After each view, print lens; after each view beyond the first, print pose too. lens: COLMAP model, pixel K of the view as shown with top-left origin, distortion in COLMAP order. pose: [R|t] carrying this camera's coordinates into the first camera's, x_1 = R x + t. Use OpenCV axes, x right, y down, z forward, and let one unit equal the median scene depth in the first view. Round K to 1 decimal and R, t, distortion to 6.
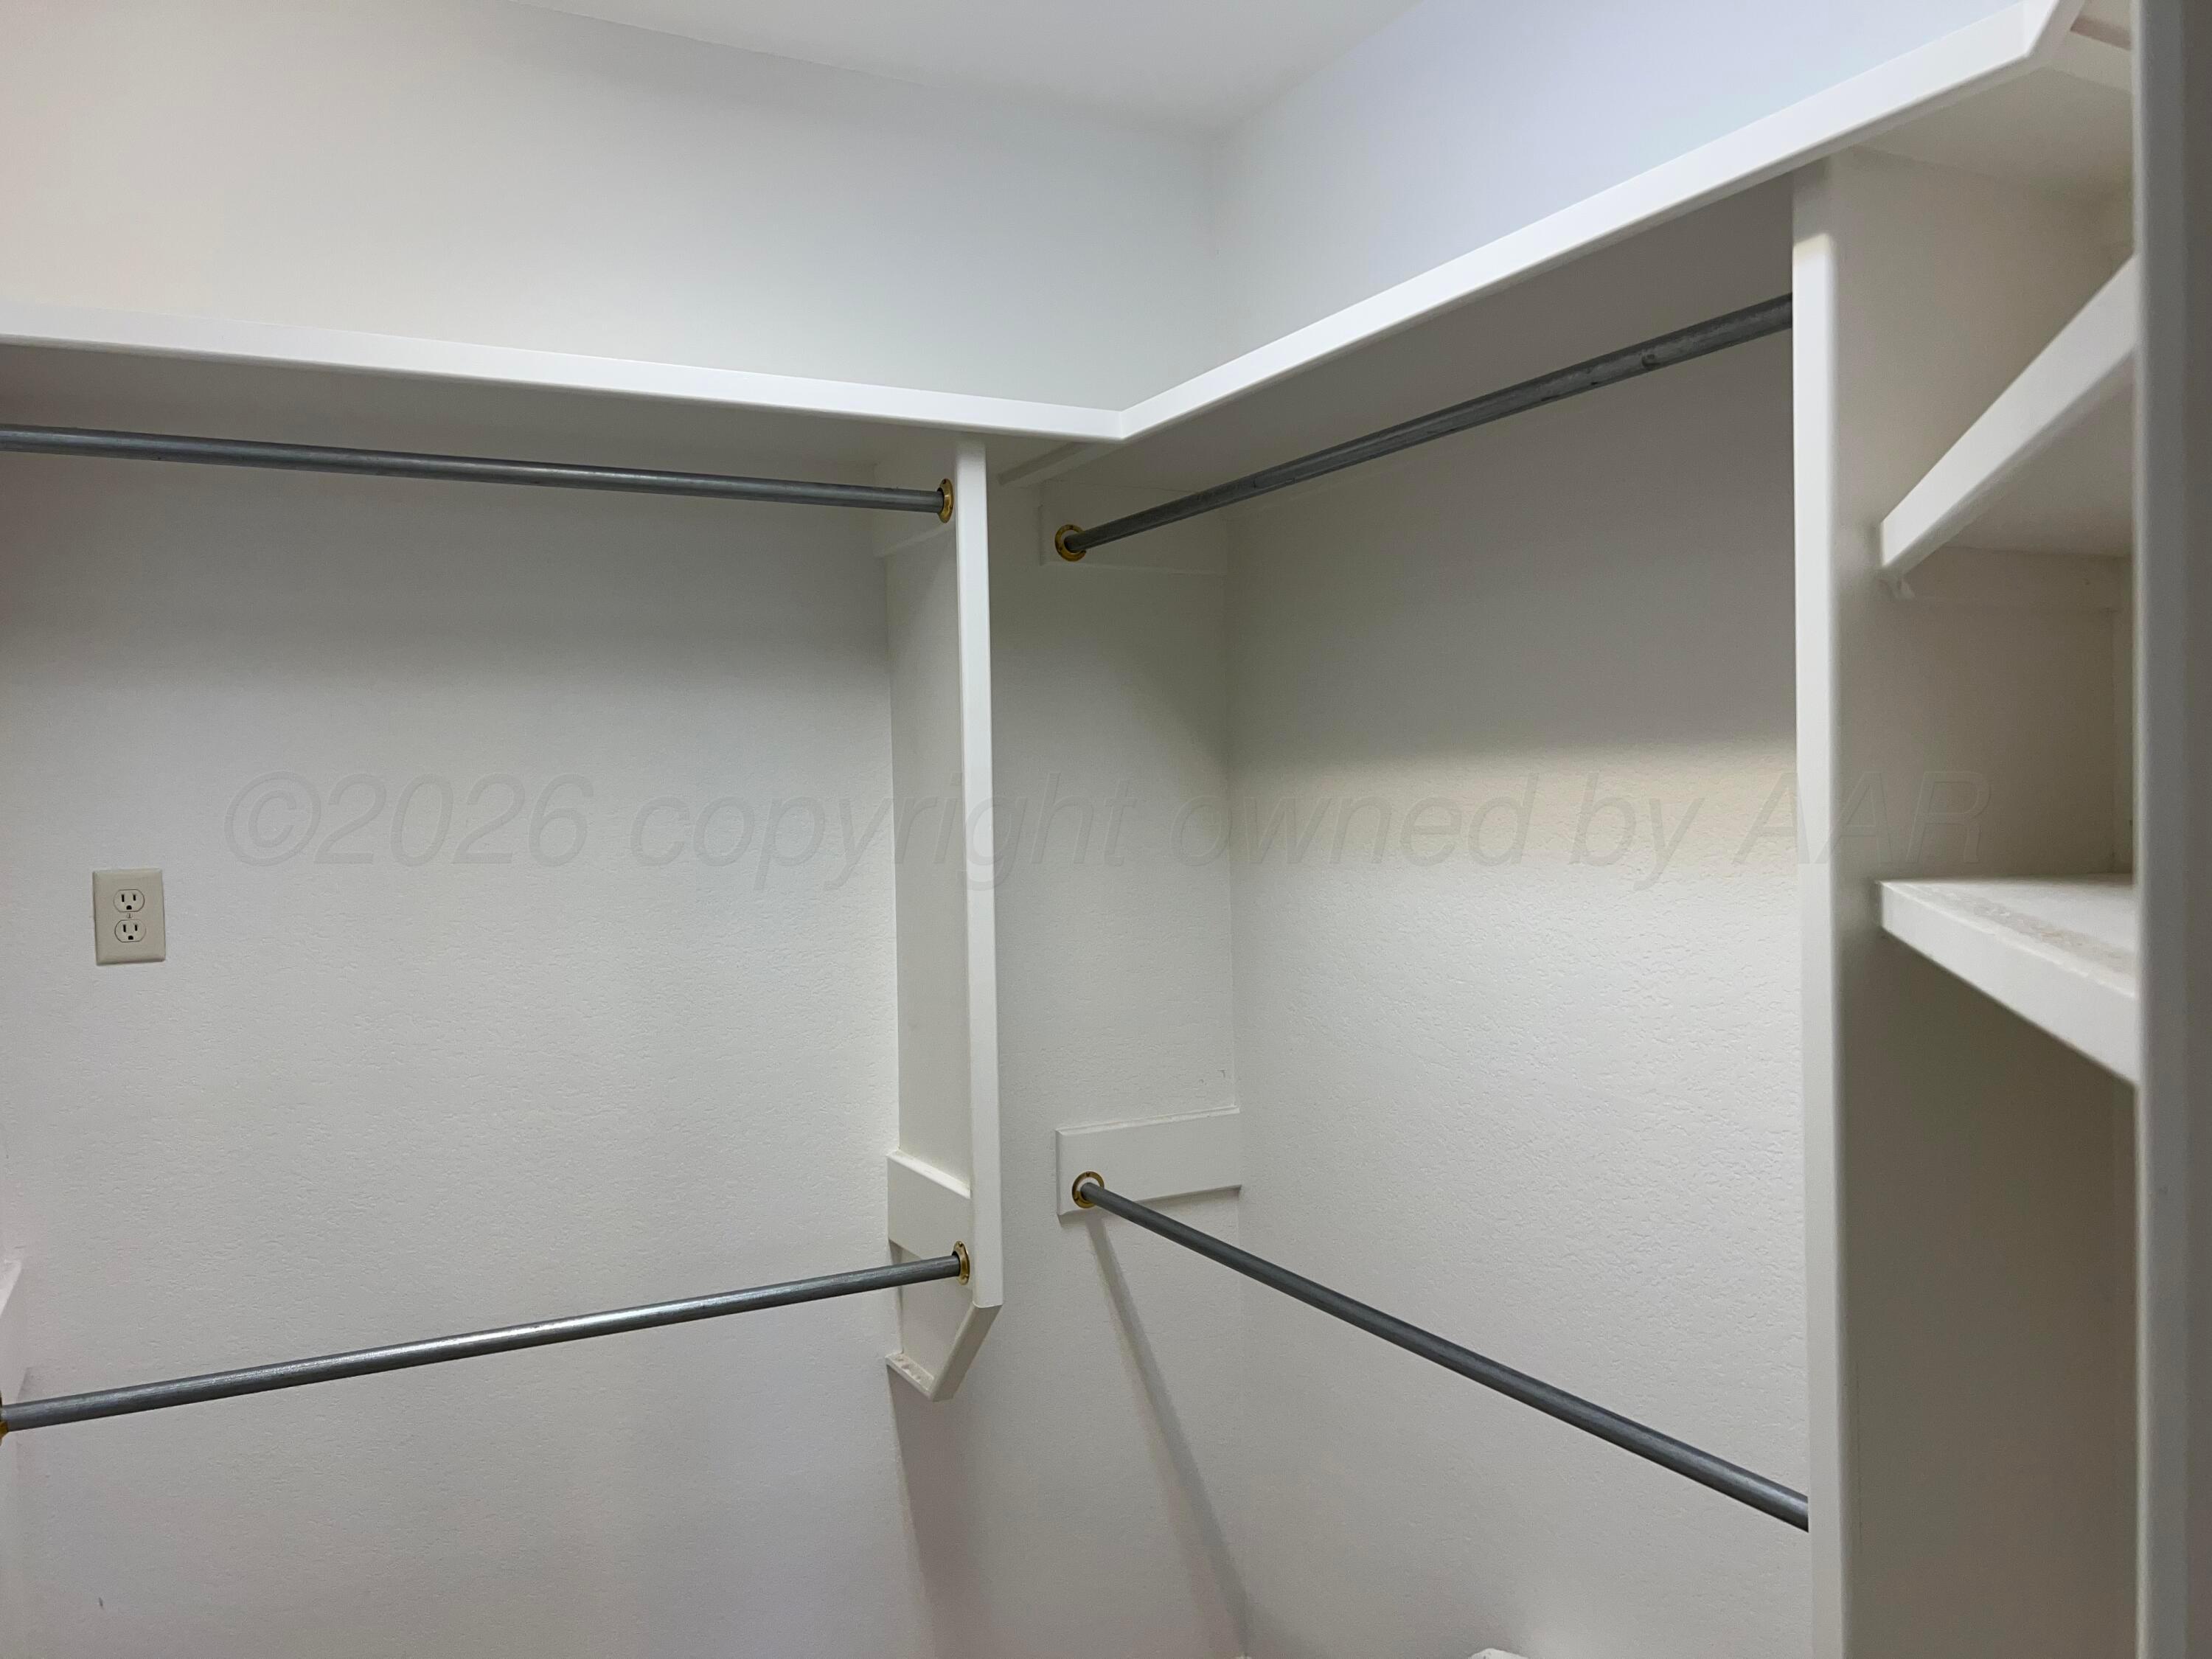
lens RADIAL K [[1649.8, 0, 1106.0], [0, 1649.8, 829.5], [0, 0, 1]] dist [0.000975, 0.000040]
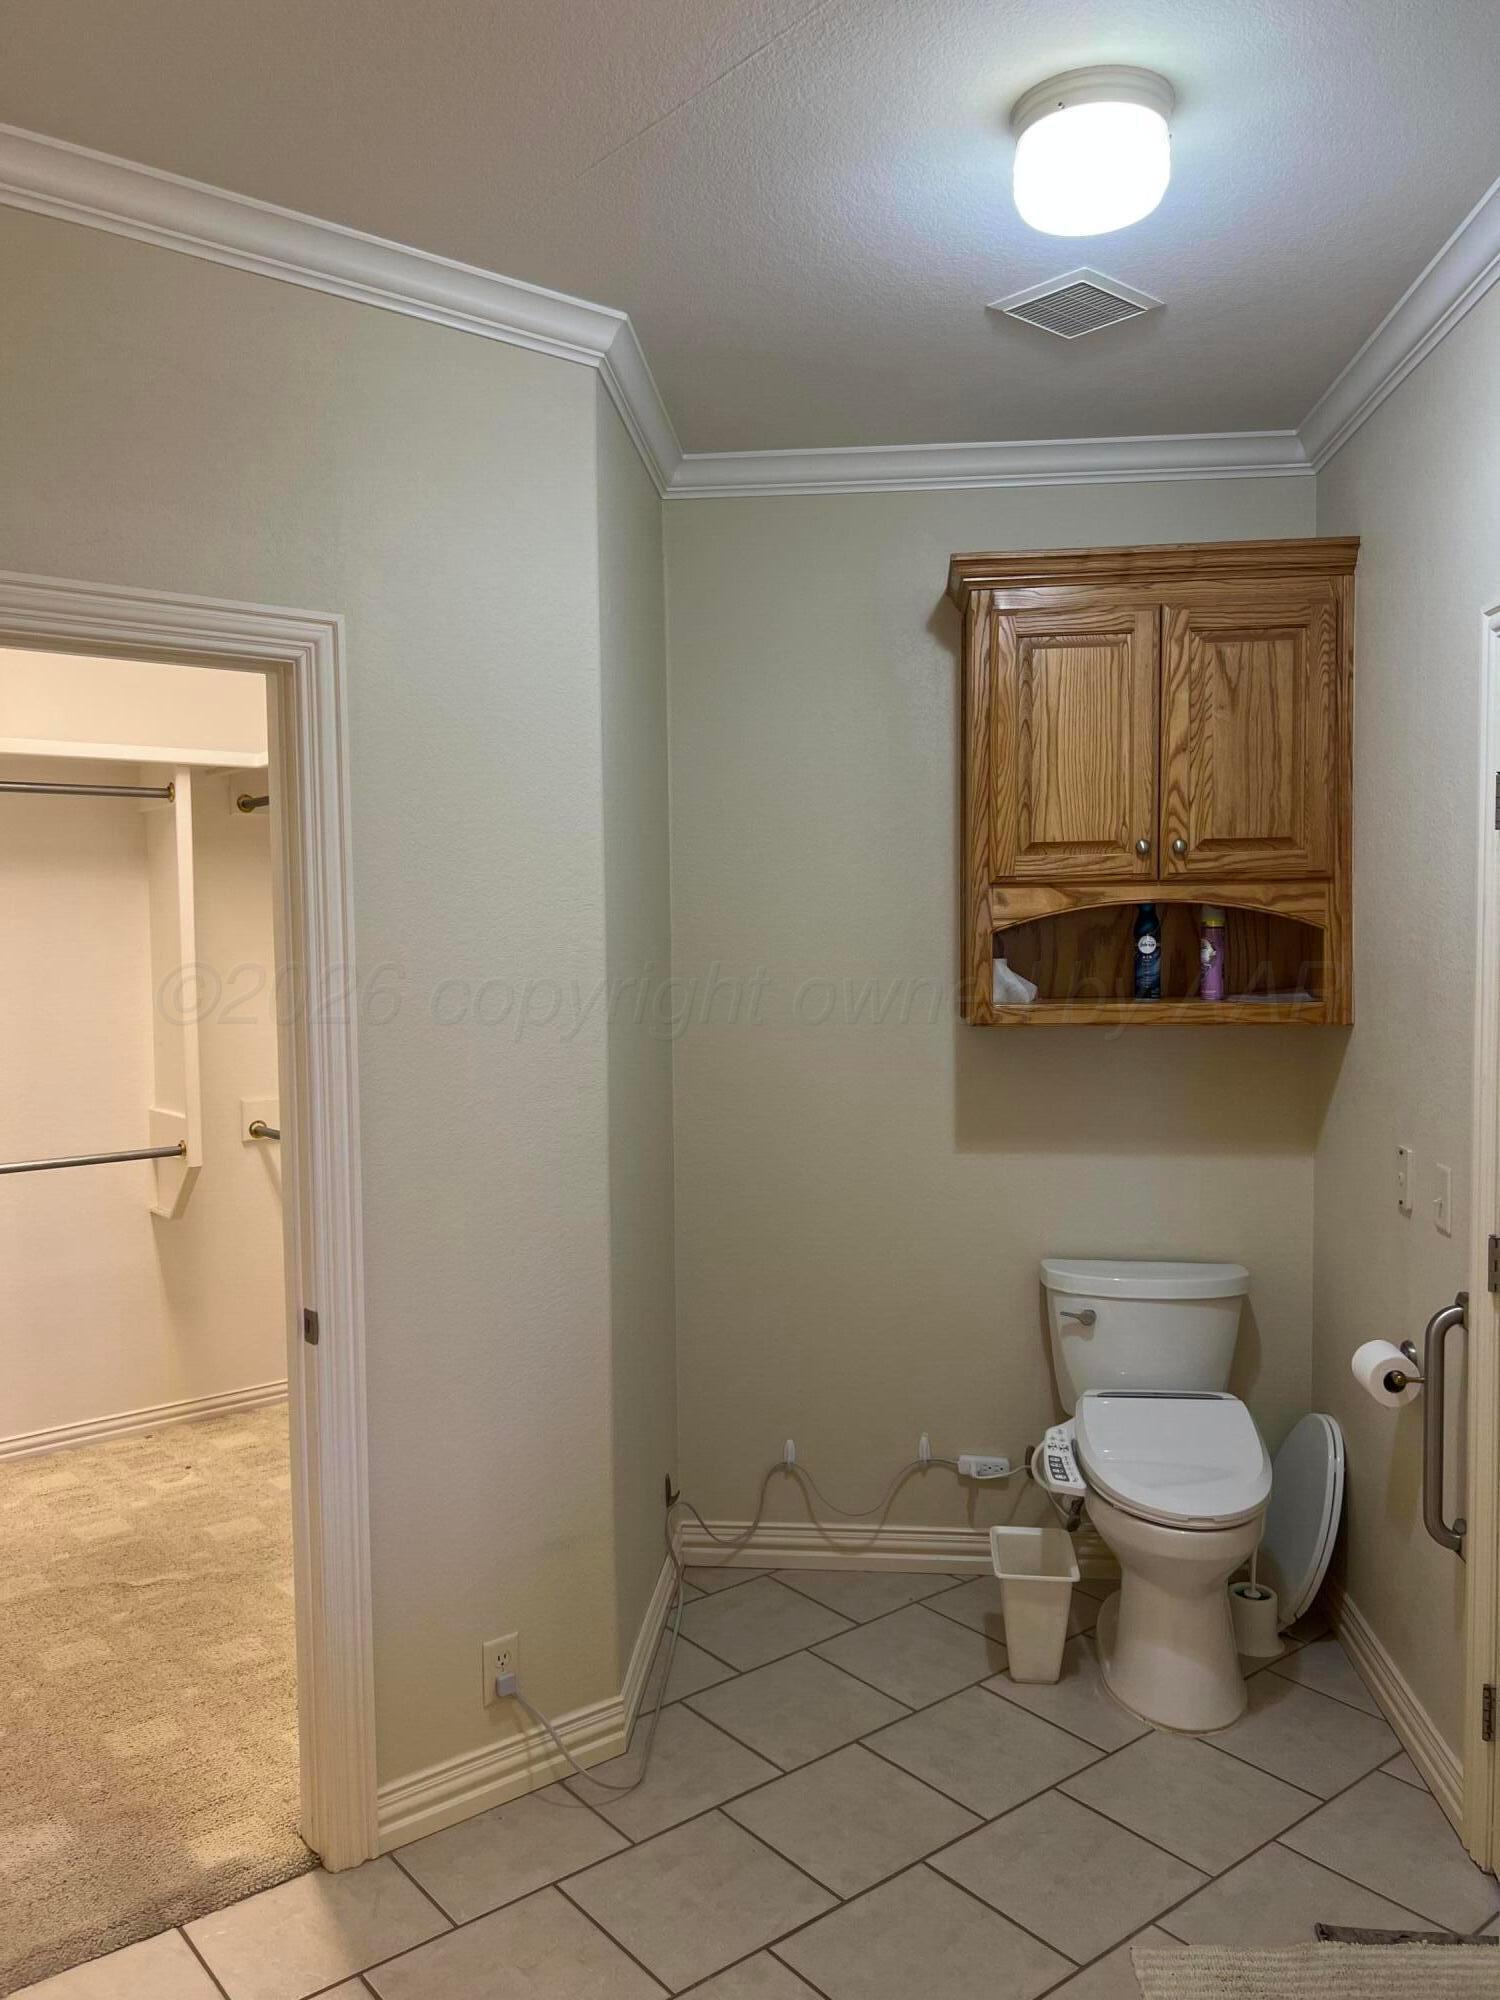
lens RADIAL K [[1532.0, 0, 756.3], [0, 1532.0, 1026.2], [0, 0, 1]] dist [0.101467, -0.122502]
pose [[0.978027, -0.009562, 0.208258, 0.213696], [-0.001625, 0.998568, 0.053478, -0.011543], [-0.208471, -0.052642, 0.976611, -1.077320]]
